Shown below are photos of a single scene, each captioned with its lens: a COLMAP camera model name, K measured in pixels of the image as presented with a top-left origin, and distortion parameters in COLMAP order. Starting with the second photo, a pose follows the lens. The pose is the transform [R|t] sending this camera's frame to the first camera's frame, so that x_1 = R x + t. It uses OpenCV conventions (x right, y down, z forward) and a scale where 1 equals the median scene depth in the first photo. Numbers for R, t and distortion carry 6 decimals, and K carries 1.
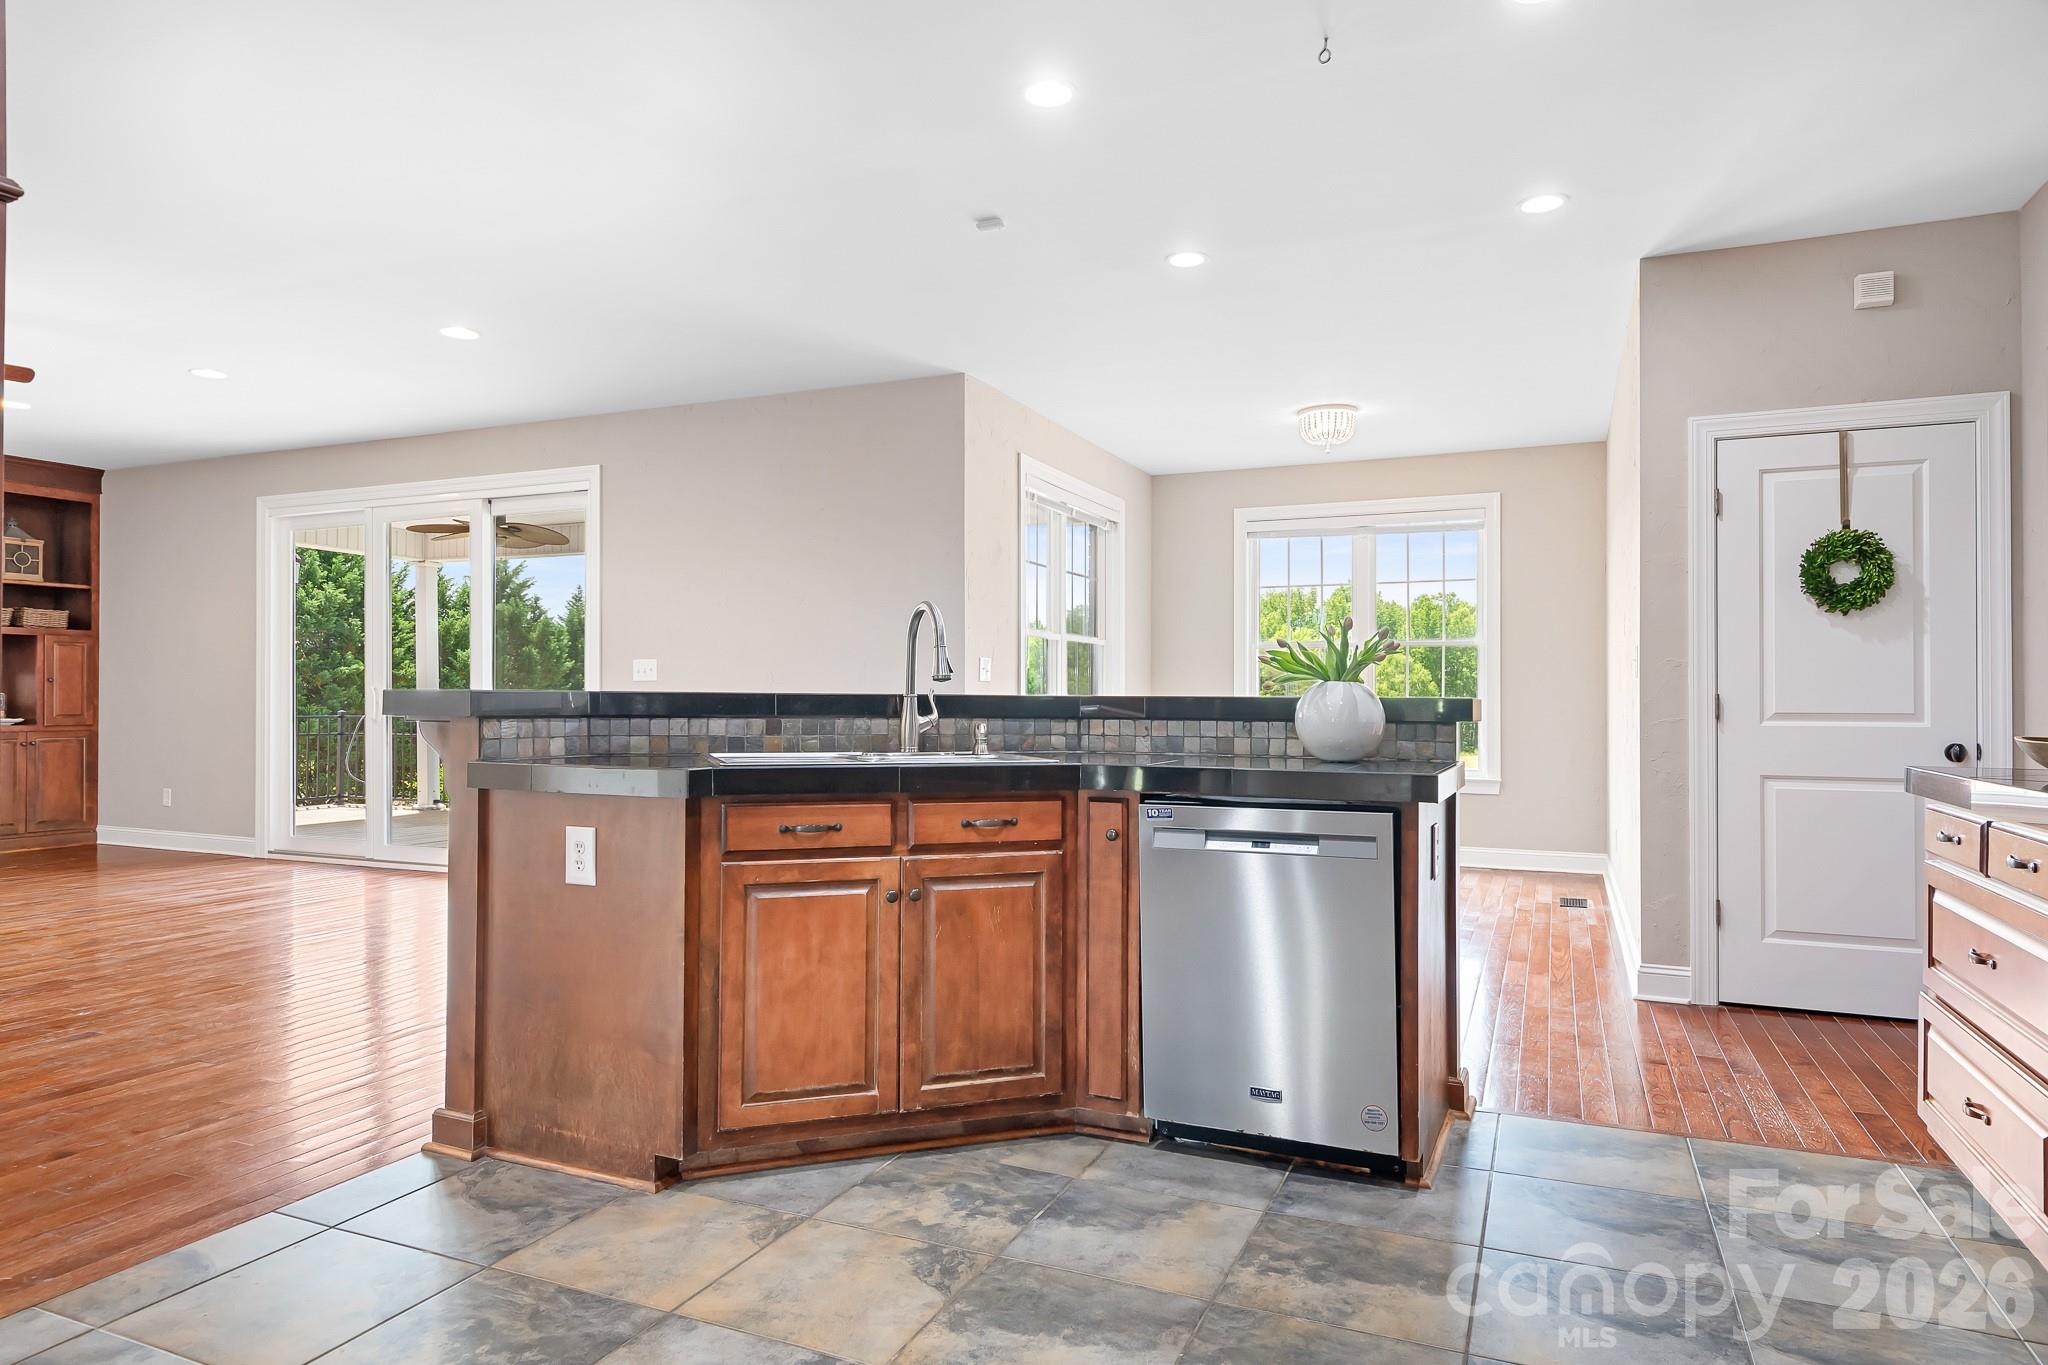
lens RADIAL K [[1206.9, 0, 1019.0], [0, 1206.9, 689.0], [0, 0, 1]] dist [0.004786, 0.002590]
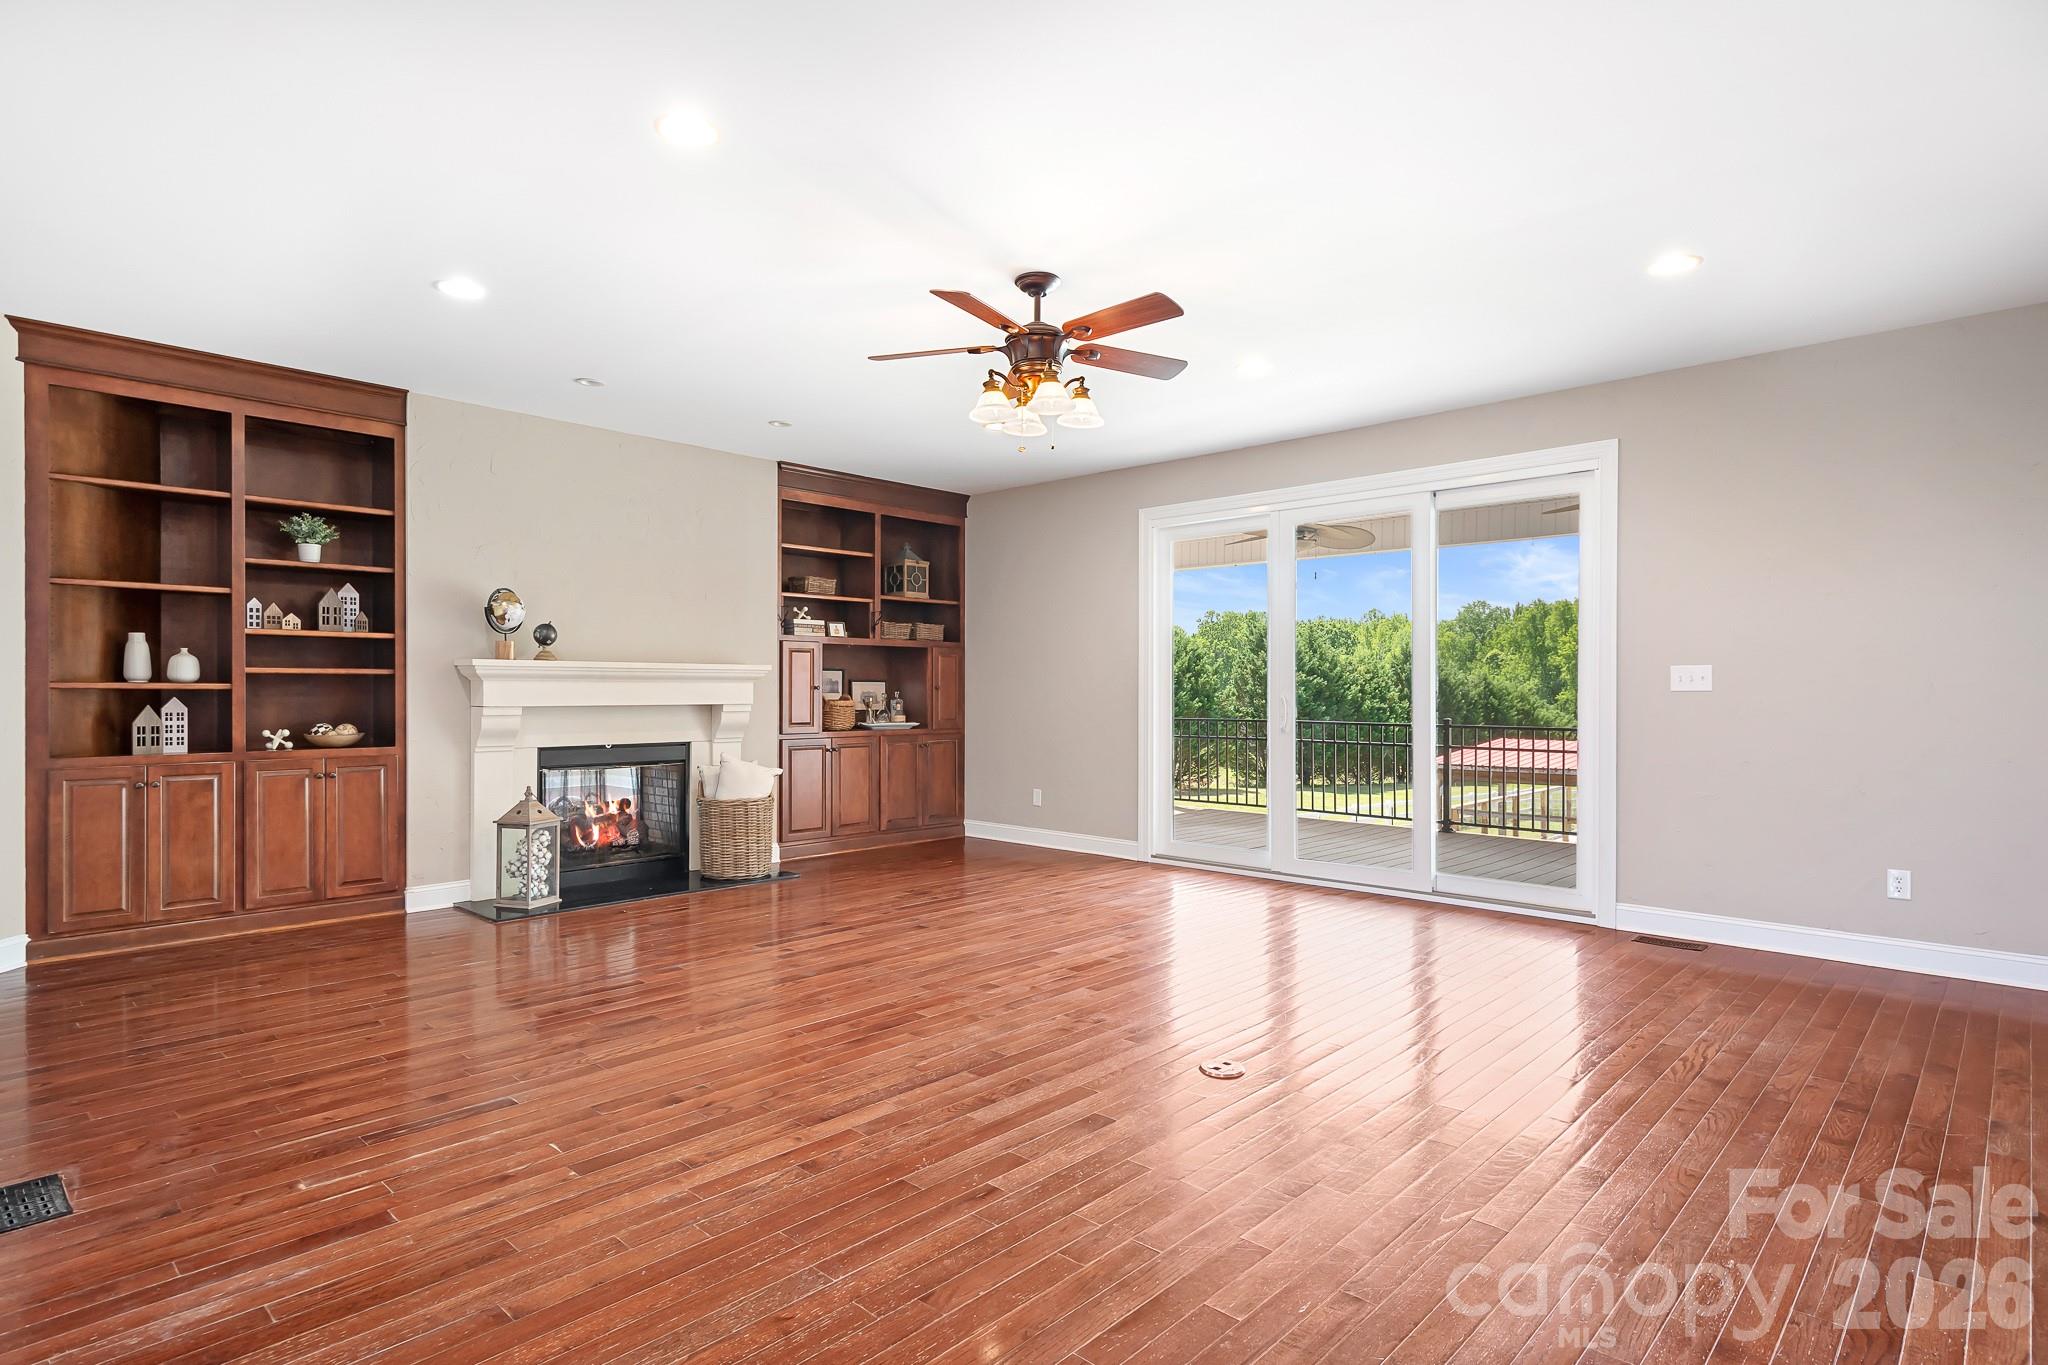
lens RADIAL K [[1056.6, 0, 1029.9], [0, 1056.6, 694.3], [0, 0, 1]] dist [0.010347, -0.001655]
pose [[0.939353, 0.001038, -0.342952, -0.387694], [0.002503, 0.999948, 0.009881, -0.010691], [0.342944, -0.010140, 0.939301, 0.122991]]
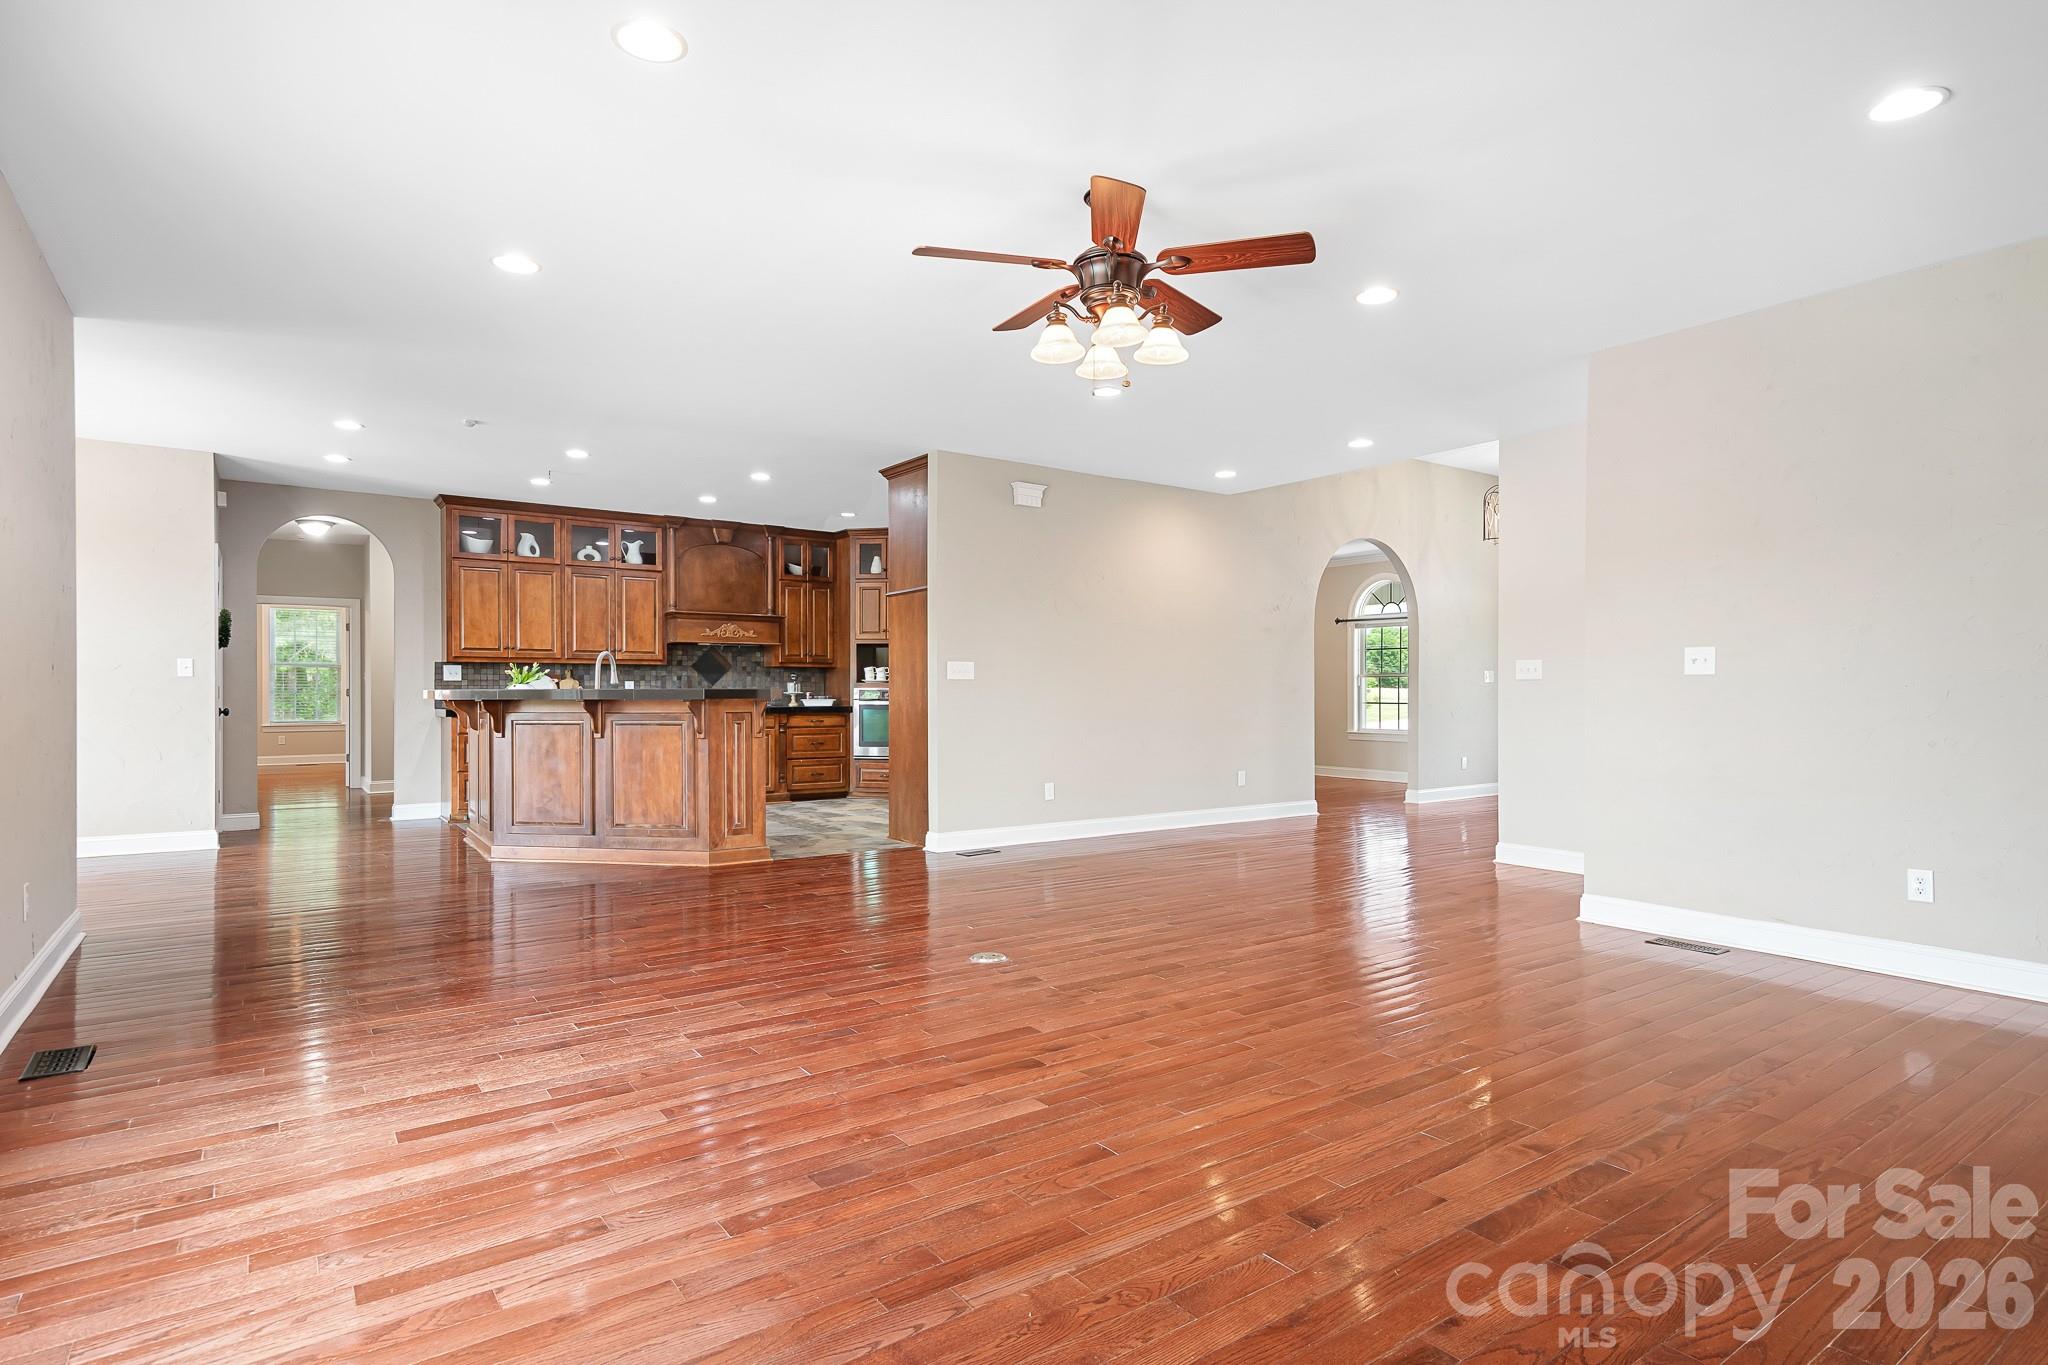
lens RADIAL K [[1056.6, 0, 1034.5], [0, 1056.6, 695.4], [0, 0, 1]] dist [0.010347, -0.001655]
pose [[-0.859081, -0.006208, 0.511802, -0.727509], [-0.006803, 0.999977, 0.000710, 0.003029], [-0.511794, -0.002872, -0.859103, 0.923567]]
